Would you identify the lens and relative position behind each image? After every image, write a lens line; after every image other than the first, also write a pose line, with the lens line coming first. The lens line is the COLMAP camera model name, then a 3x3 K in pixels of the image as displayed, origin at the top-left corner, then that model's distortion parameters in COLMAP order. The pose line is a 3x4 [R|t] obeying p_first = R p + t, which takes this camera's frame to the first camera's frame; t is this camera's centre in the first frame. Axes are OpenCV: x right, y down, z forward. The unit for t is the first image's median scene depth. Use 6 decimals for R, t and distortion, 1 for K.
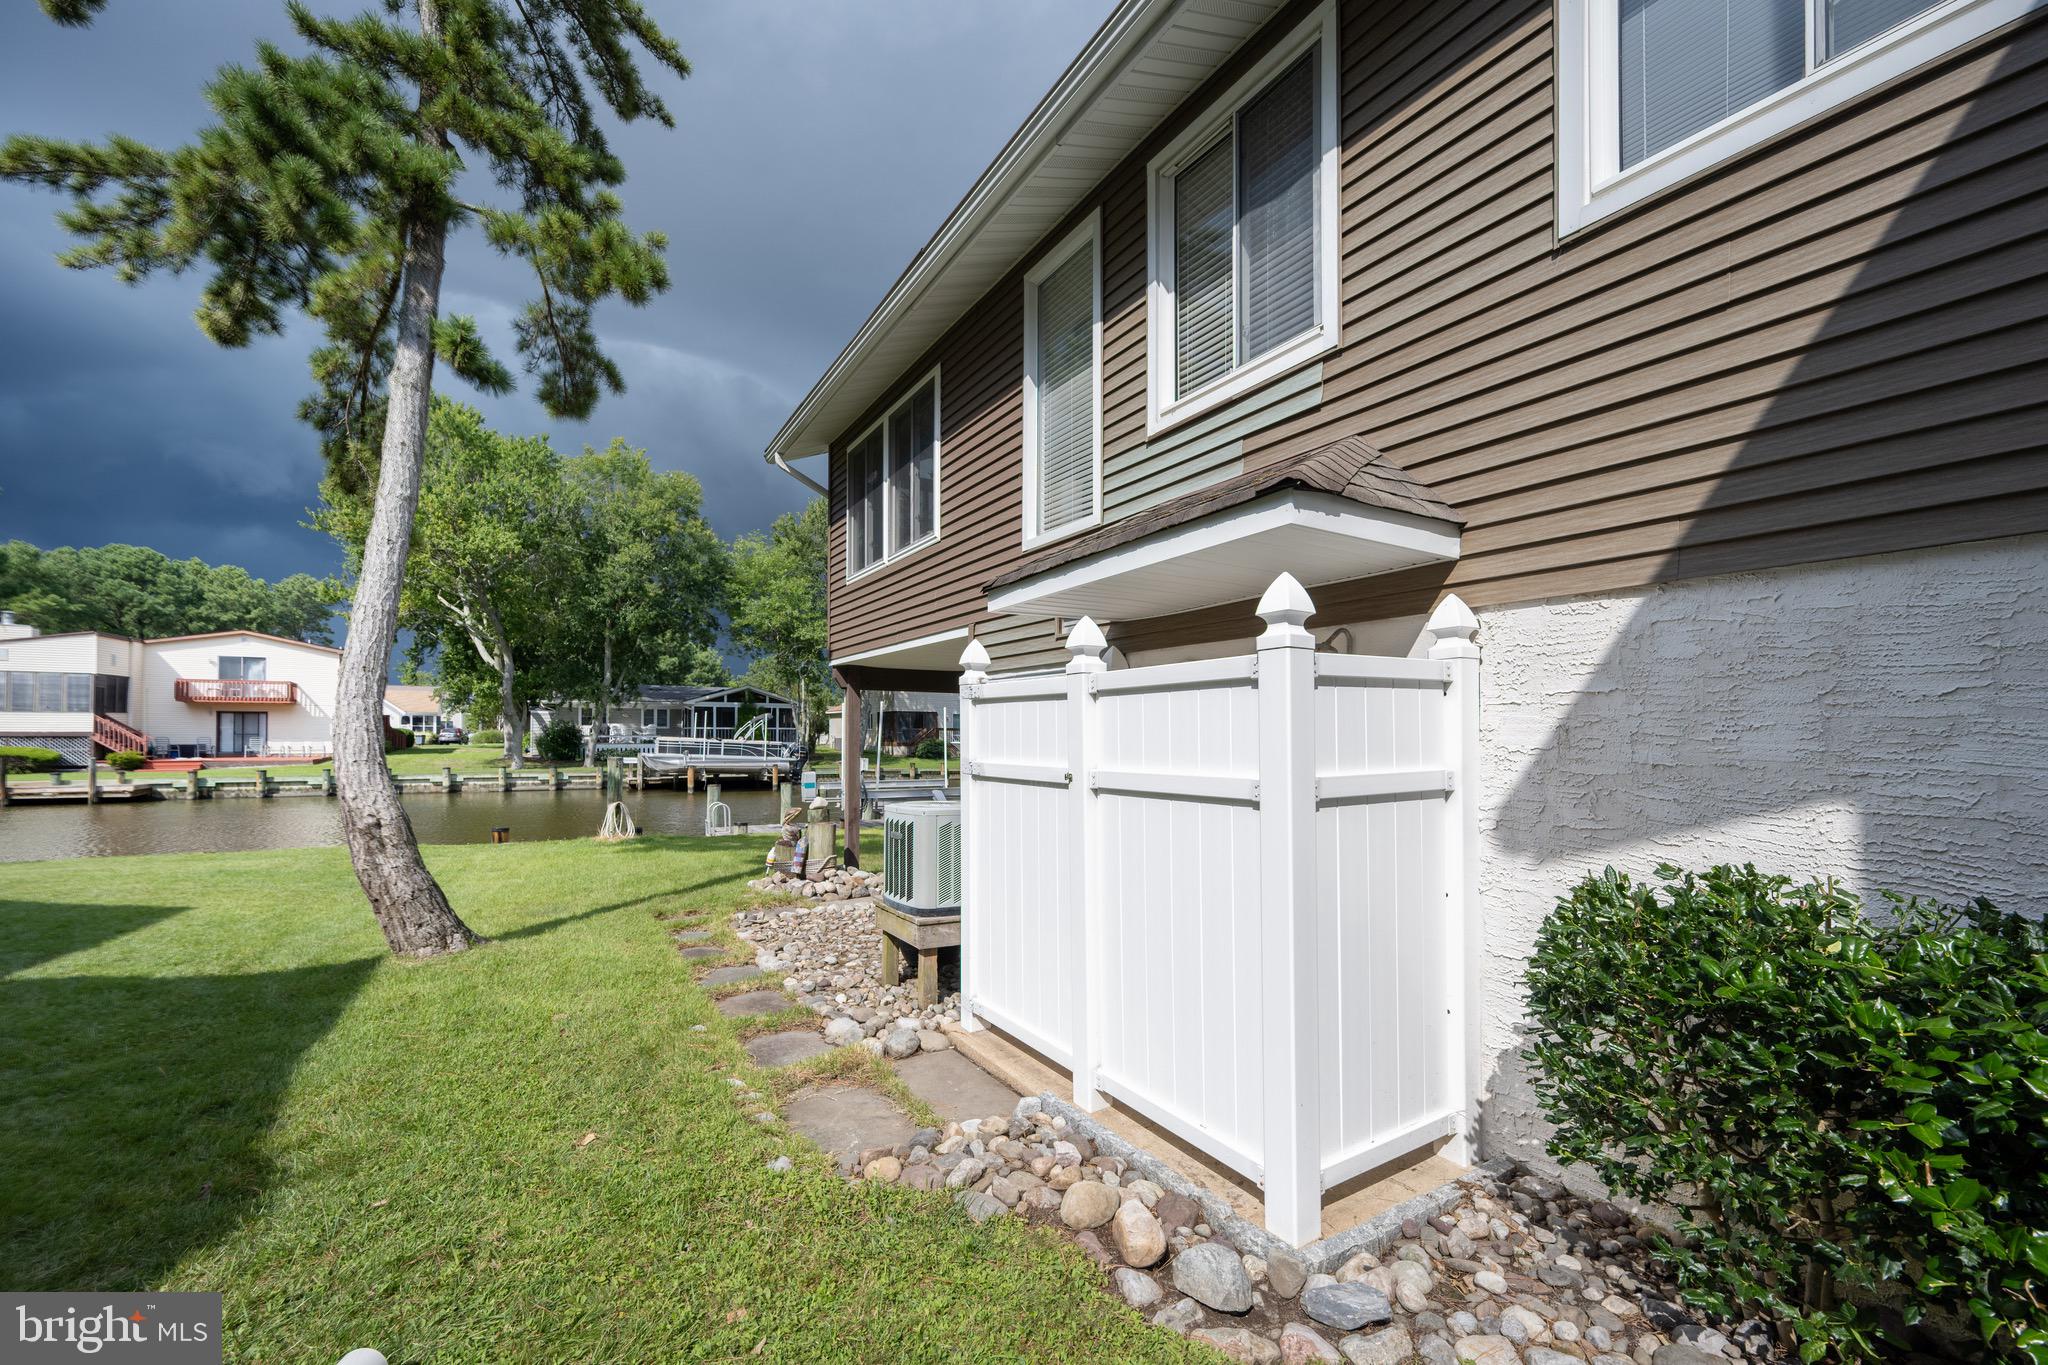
lens RADIAL K [[896.3, 0, 955.8], [0, 896.3, 736.5], [0, 0, 1]] dist [-0.000321, 0.000085]
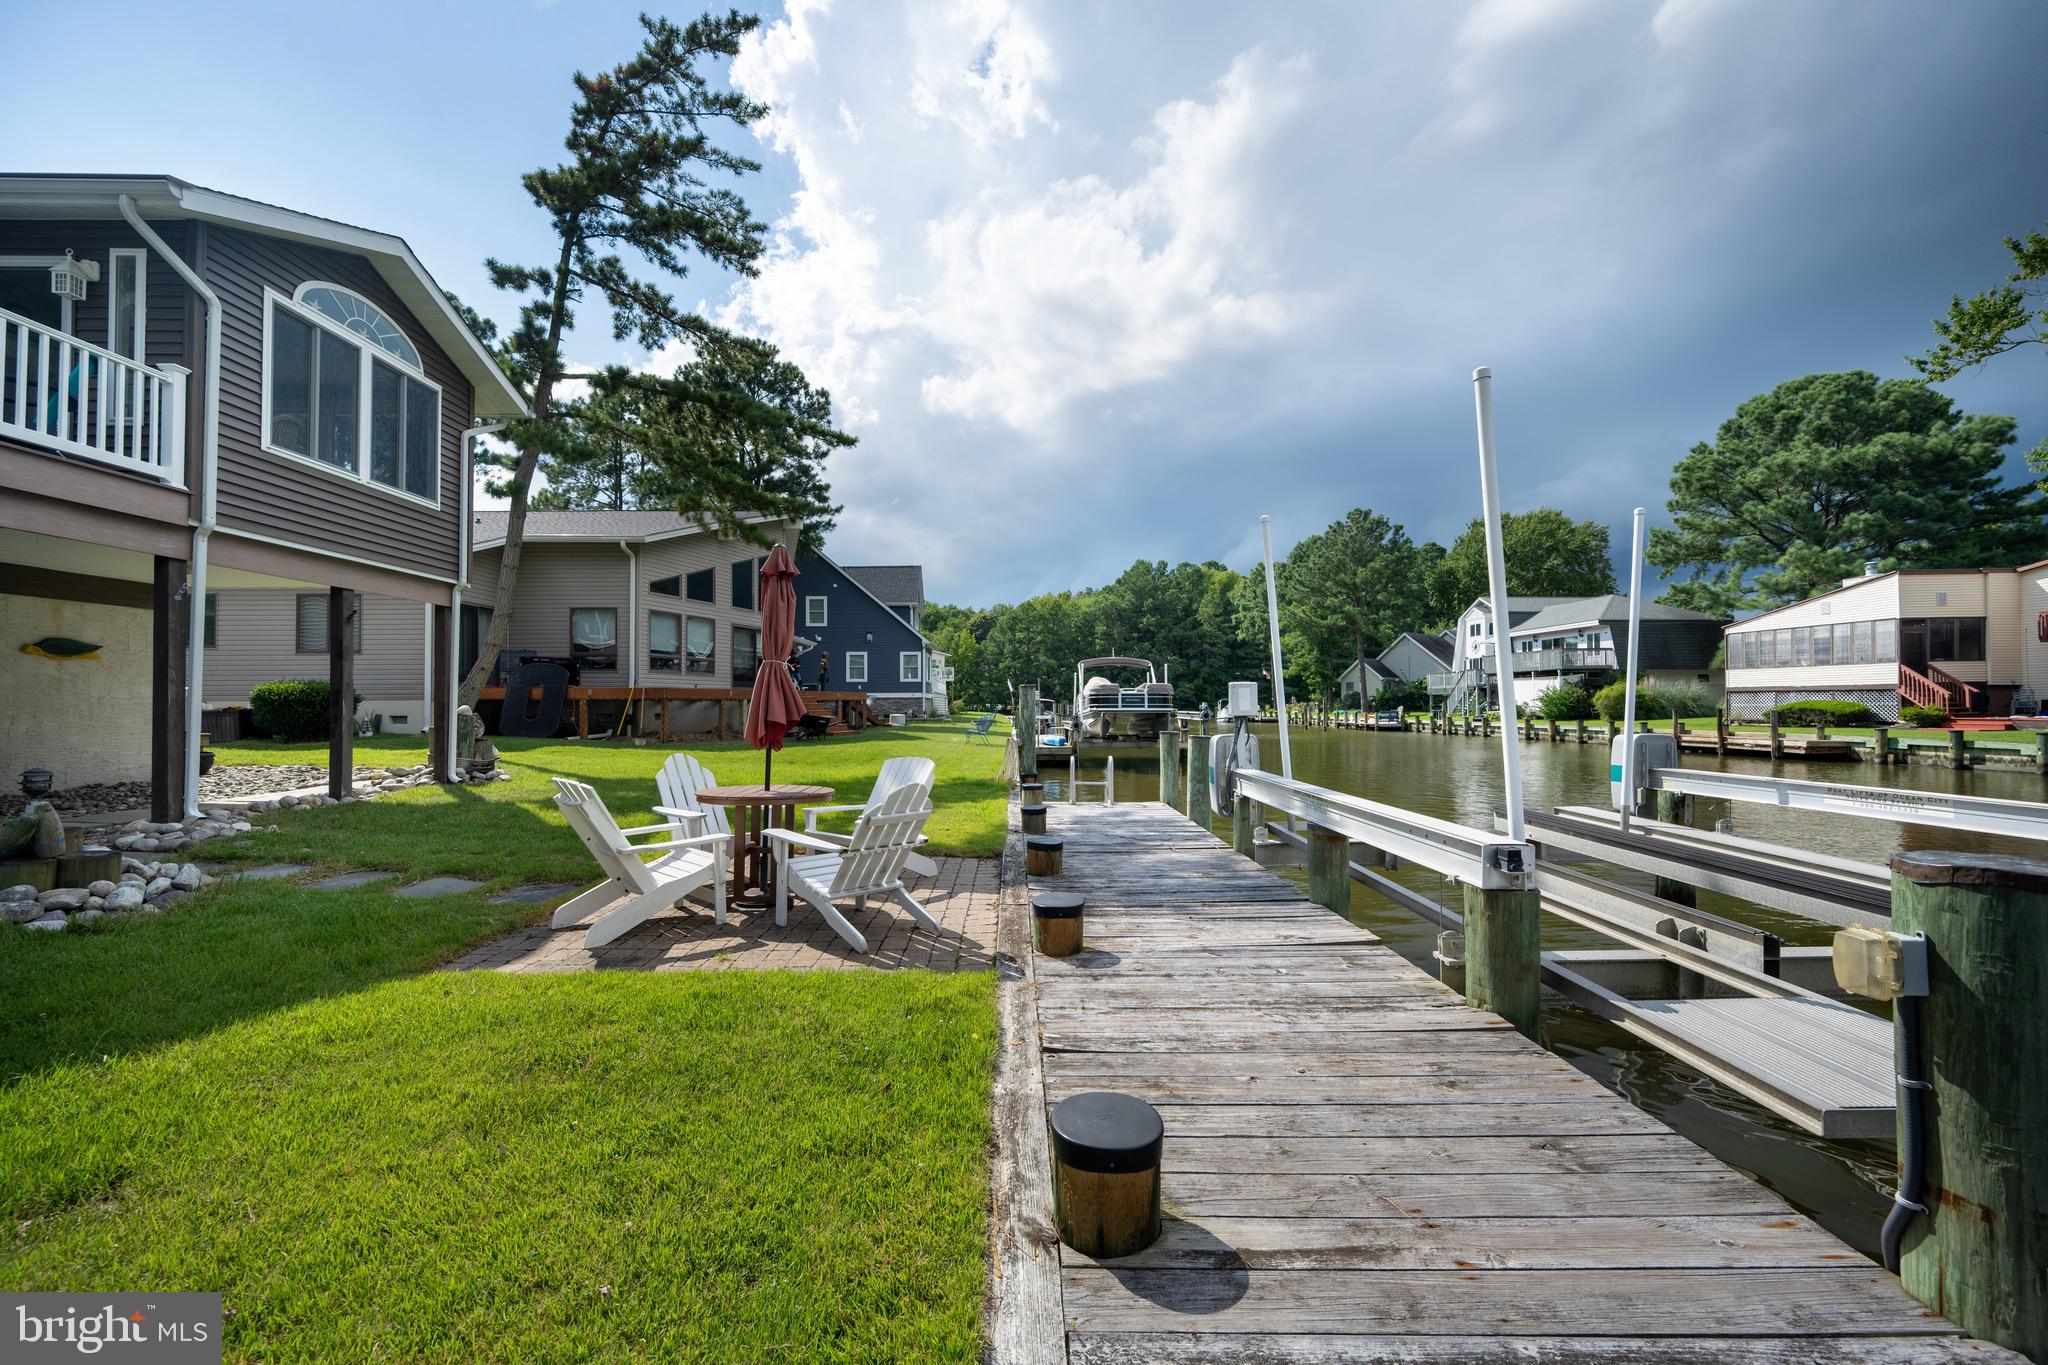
lens RADIAL K [[809.6, 0, 995.1], [0, 809.6, 688.6], [0, 0, 1]] dist [-0.004100, -0.000107]
pose [[-0.458360, -0.018735, -0.888569, 0.133958], [-0.001444, 0.999792, -0.020335, 0.016800], [0.888765, -0.008038, -0.458292, 0.554245]]
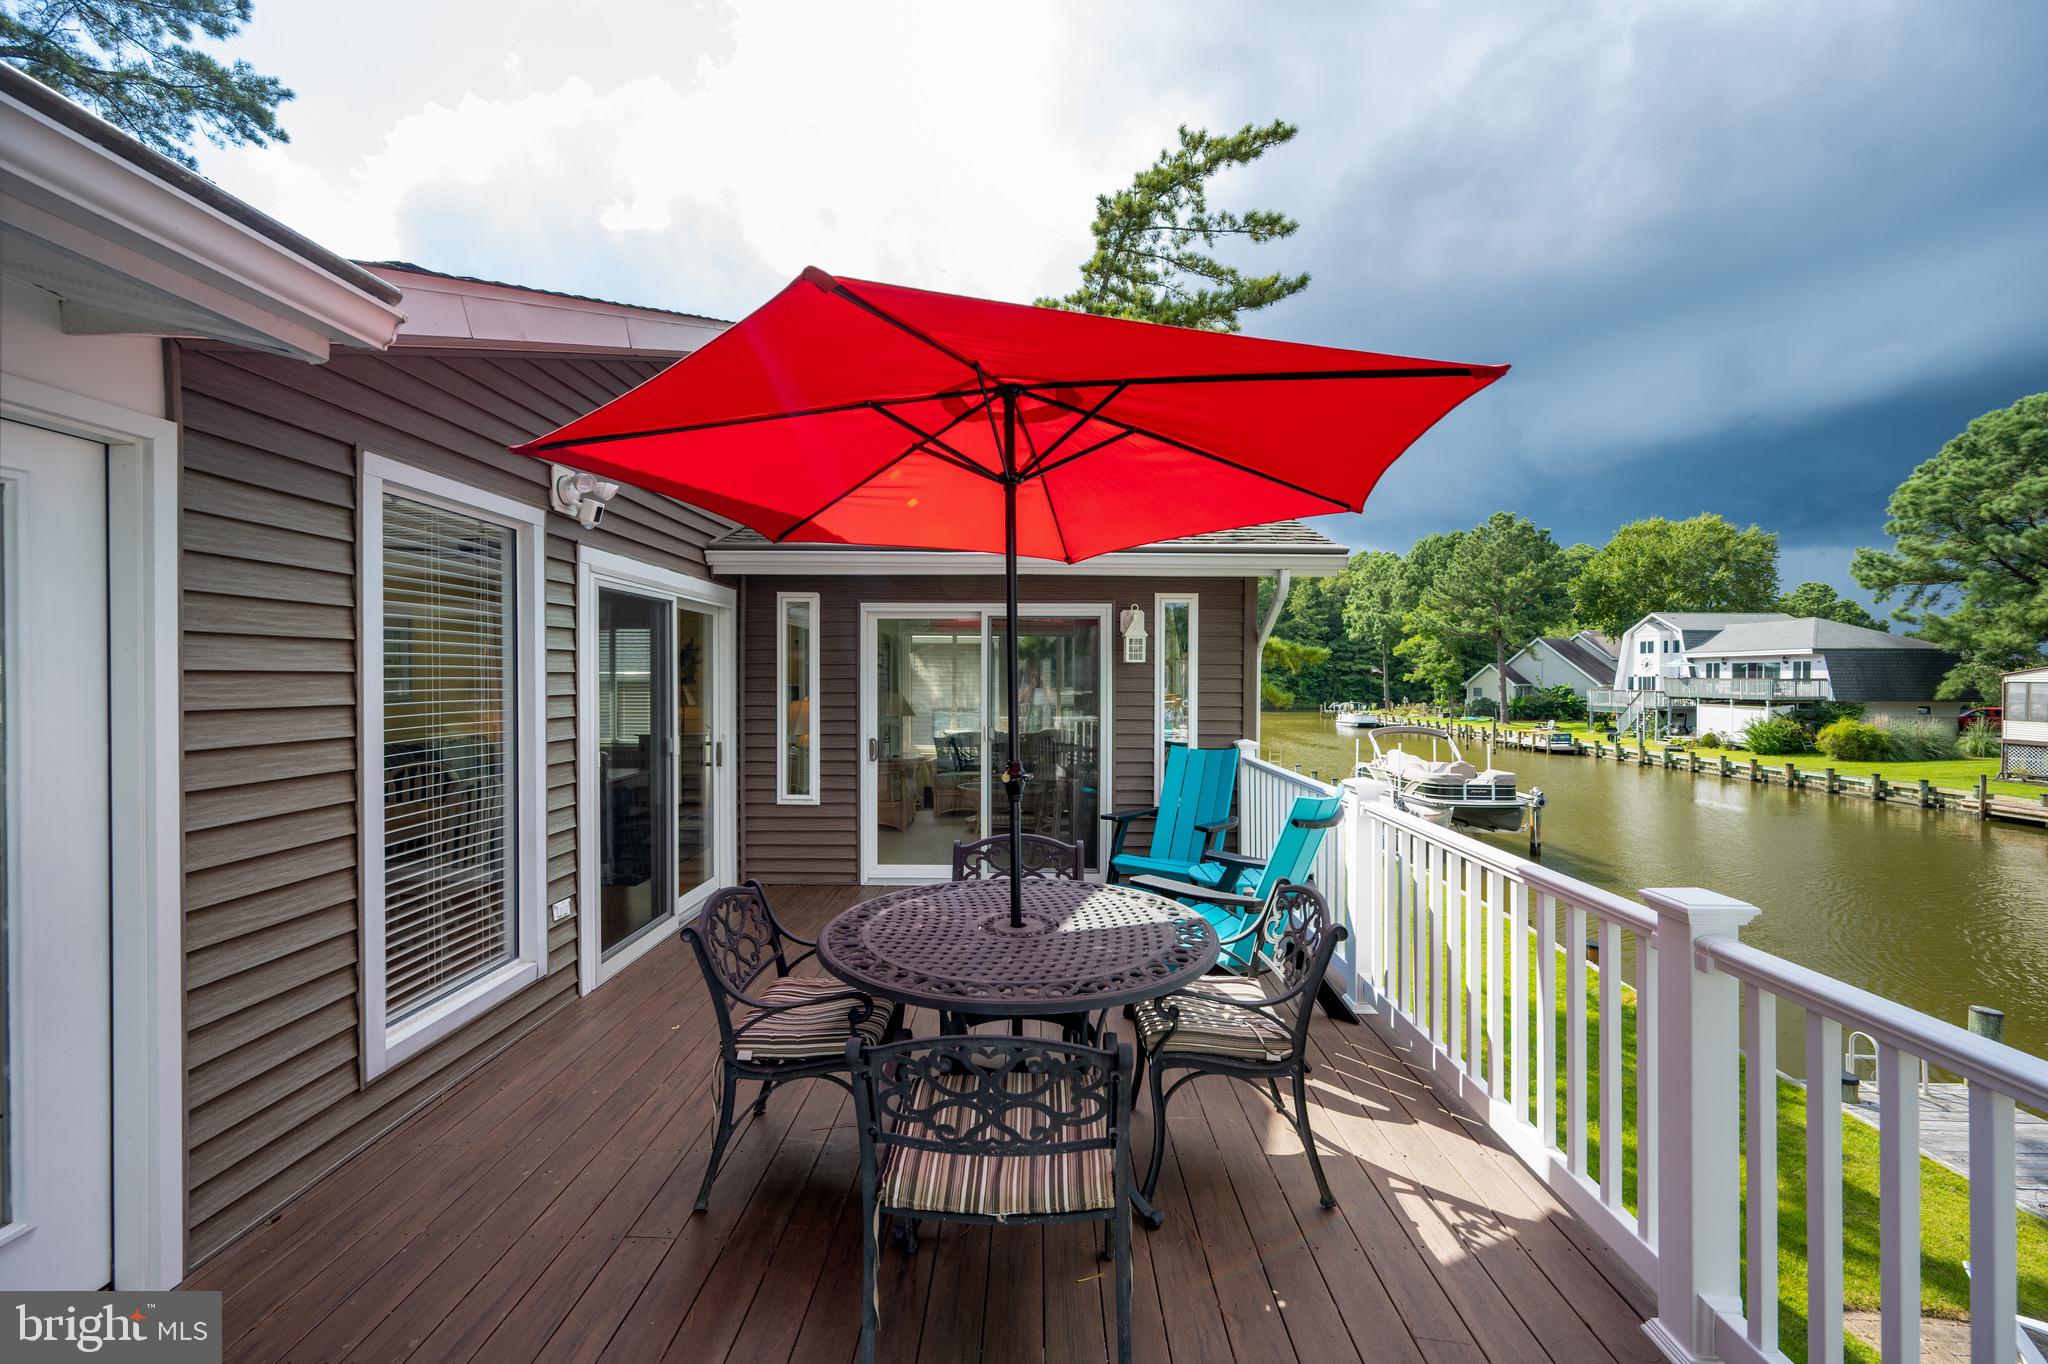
lens RADIAL K [[812.1, 0, 1034.4], [0, 812.1, 685.7], [0, 0, 1]] dist [-0.001075, 0.000306]
pose [[-0.474630, 0.000165, -0.880185, 0.202794], [-0.003643, 0.999991, 0.002151, -0.063564], [0.880178, 0.004227, -0.474625, 0.361353]]
